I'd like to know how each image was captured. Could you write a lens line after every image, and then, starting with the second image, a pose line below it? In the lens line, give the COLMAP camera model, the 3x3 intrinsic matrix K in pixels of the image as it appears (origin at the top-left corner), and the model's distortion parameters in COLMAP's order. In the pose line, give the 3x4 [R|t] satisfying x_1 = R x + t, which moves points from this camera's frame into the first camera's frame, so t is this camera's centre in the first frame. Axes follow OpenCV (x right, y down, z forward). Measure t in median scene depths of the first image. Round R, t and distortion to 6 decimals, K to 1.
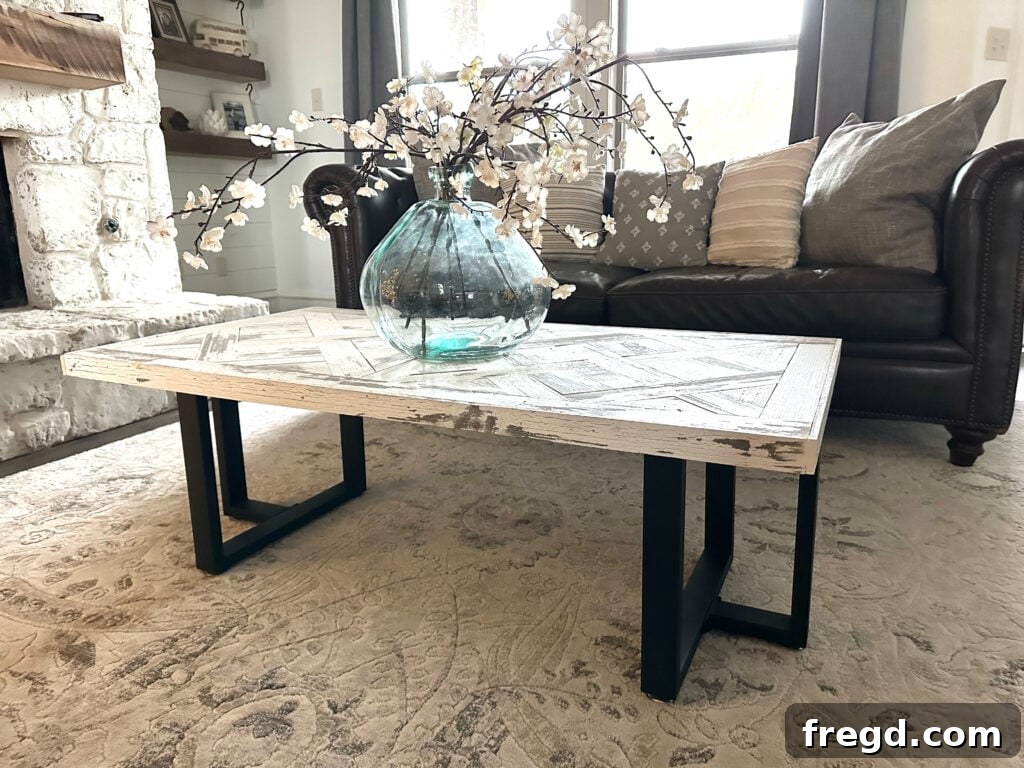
lens RADIAL K [[738.3, 0, 512.0], [0, 738.3, 384.0], [0, 0, 1]] dist [-0.008084, -0.009598]
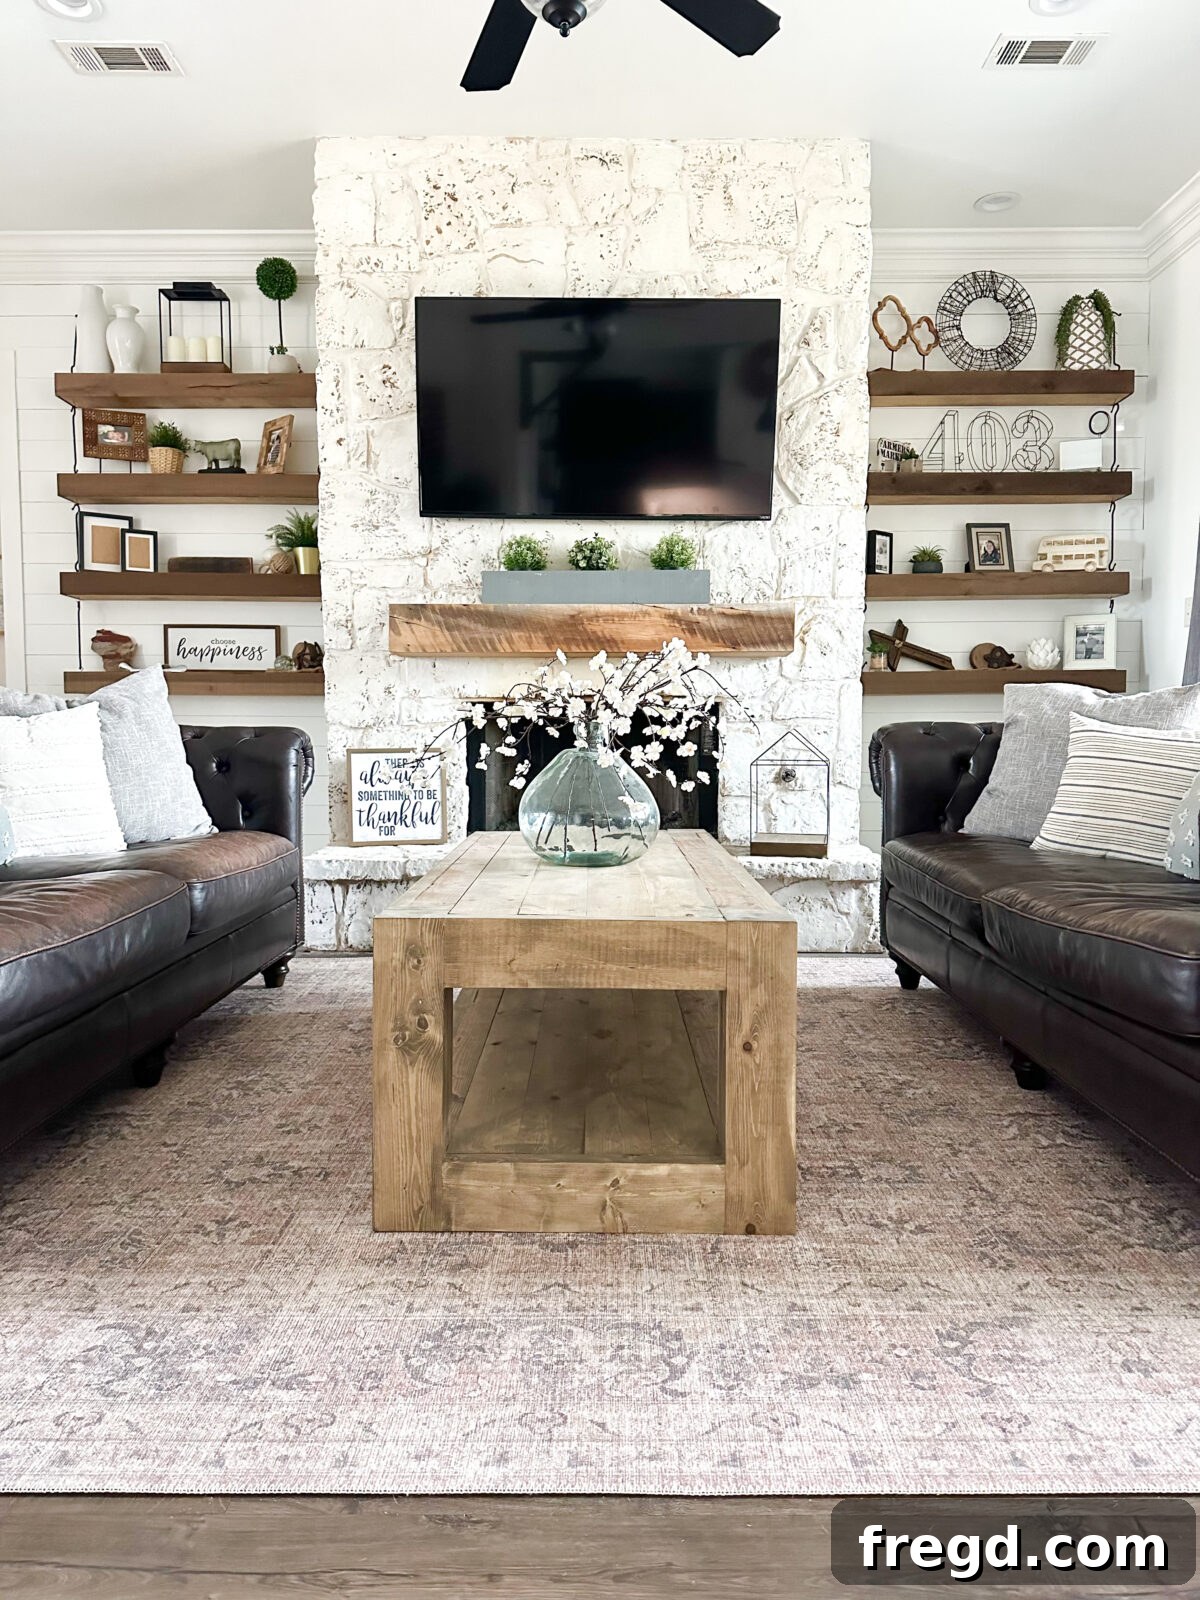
lens RADIAL K [[1153.7, 0, 600.0], [0, 1153.7, 800.0], [0, 0, 1]] dist [-0.008084, -0.009598]
pose [[0.418754, 0.069093, -0.905467, 1.731464], [-0.209954, 0.977452, -0.022512, -0.167962], [0.883495, 0.199534, 0.423819, 0.096722]]
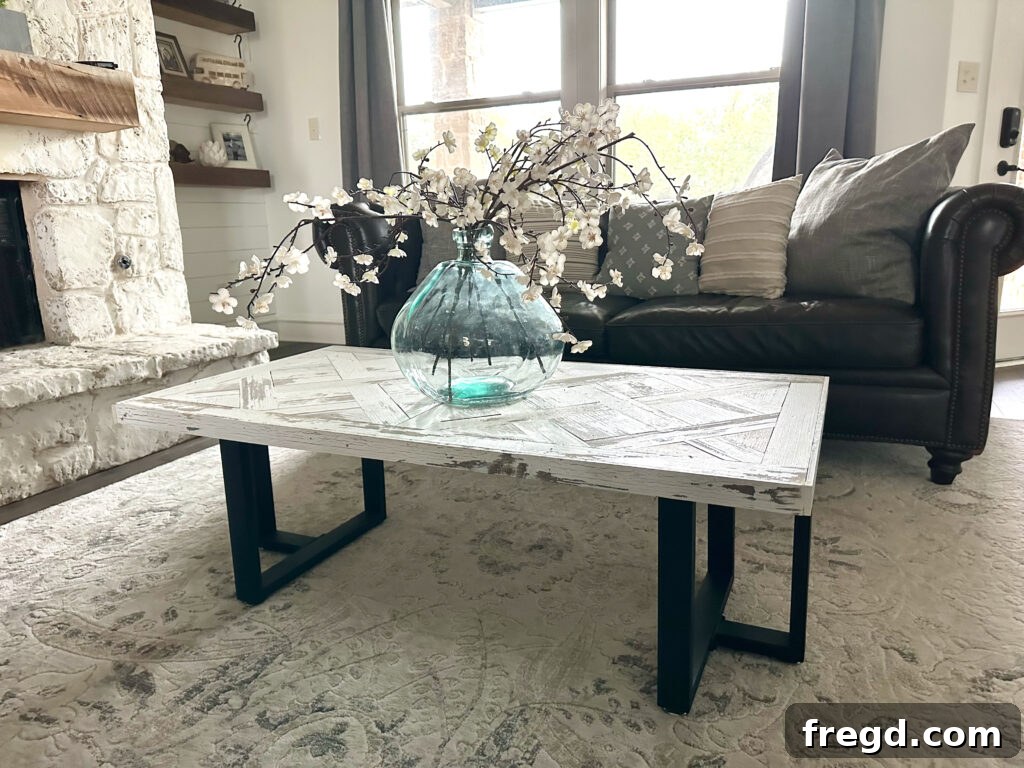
lens RADIAL K [[738.3, 0, 512.0], [0, 738.3, 384.0], [0, 0, 1]] dist [-0.008084, -0.009598]
pose [[0.999703, -0.016528, 0.017924, -0.042166], [0.016762, 0.999775, -0.012965, -0.042566], [-0.017705, 0.013262, 0.999755, -0.084280]]
